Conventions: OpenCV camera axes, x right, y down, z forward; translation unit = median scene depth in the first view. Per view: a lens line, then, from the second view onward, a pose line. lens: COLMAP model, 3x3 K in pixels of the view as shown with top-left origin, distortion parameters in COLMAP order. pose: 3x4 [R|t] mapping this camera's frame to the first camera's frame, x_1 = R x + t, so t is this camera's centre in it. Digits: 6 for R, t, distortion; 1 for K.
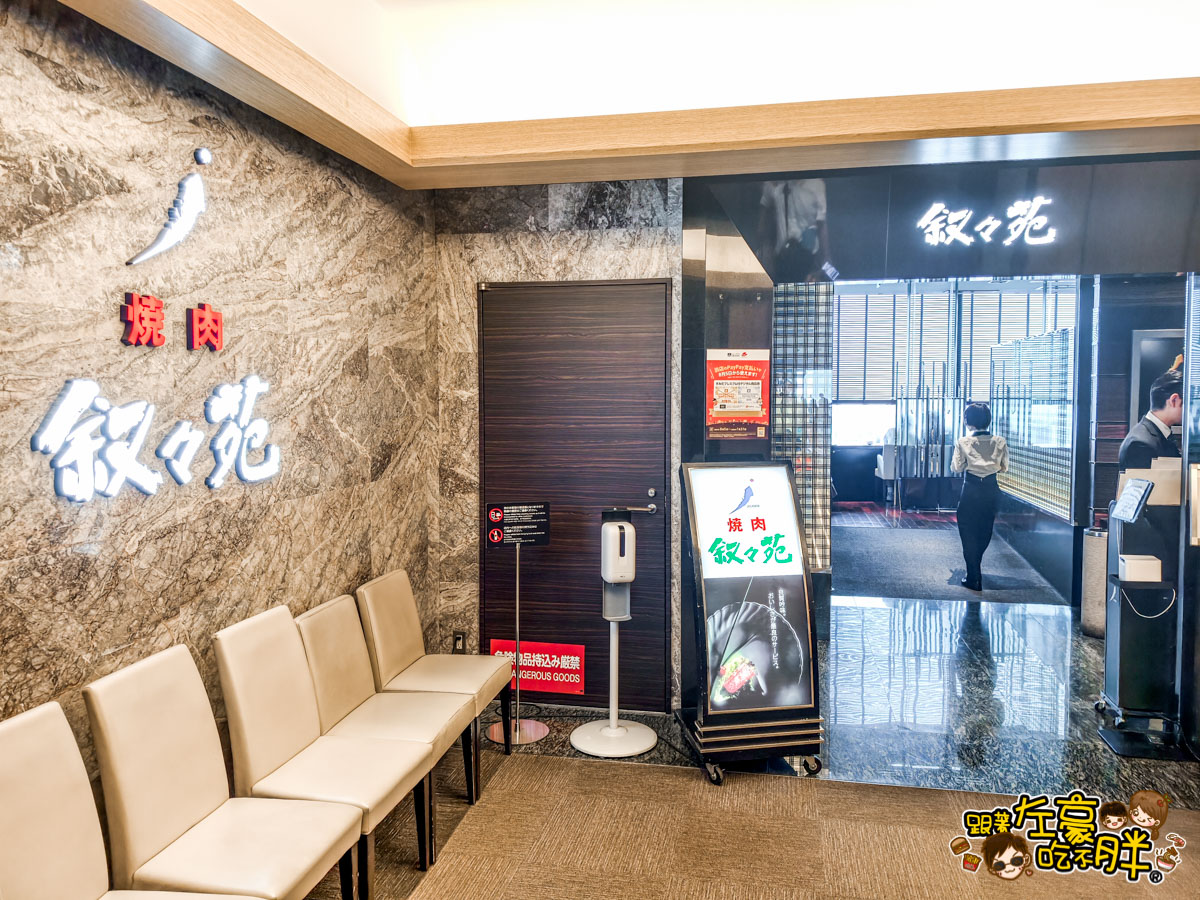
lens RADIAL K [[954.2, 0, 600.0], [0, 954.2, 450.0], [0, 0, 1]] dist [0.144004, -0.003474]
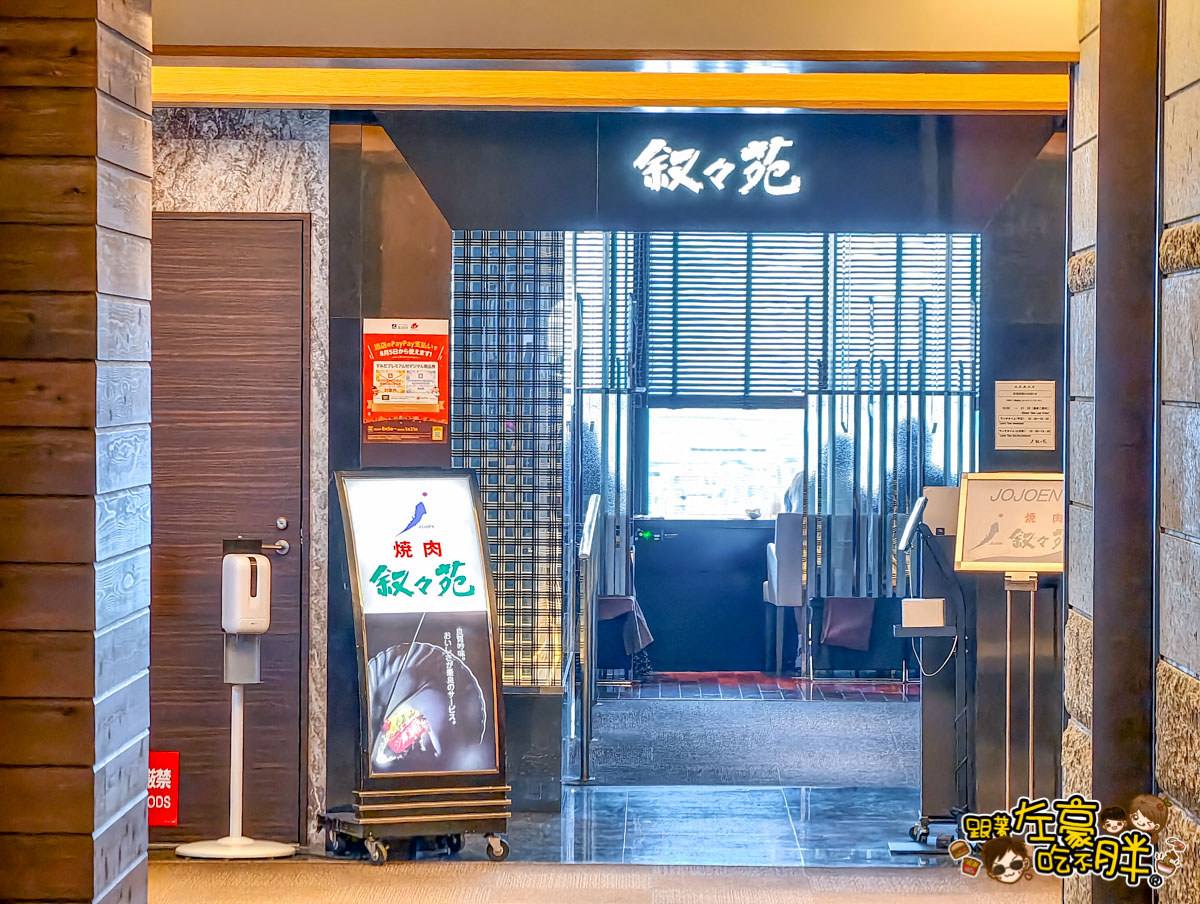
lens RADIAL K [[5422.3, 0, 600.0], [0, 5422.3, 452.0], [0, 0, 1]] dist [0.249403, 5.227162]
pose [[0.983337, 0.005400, 0.181714, -0.478819], [0.002103, 0.999154, -0.041072, 0.172065], [-0.181782, 0.040770, 0.982493, -3.201648]]
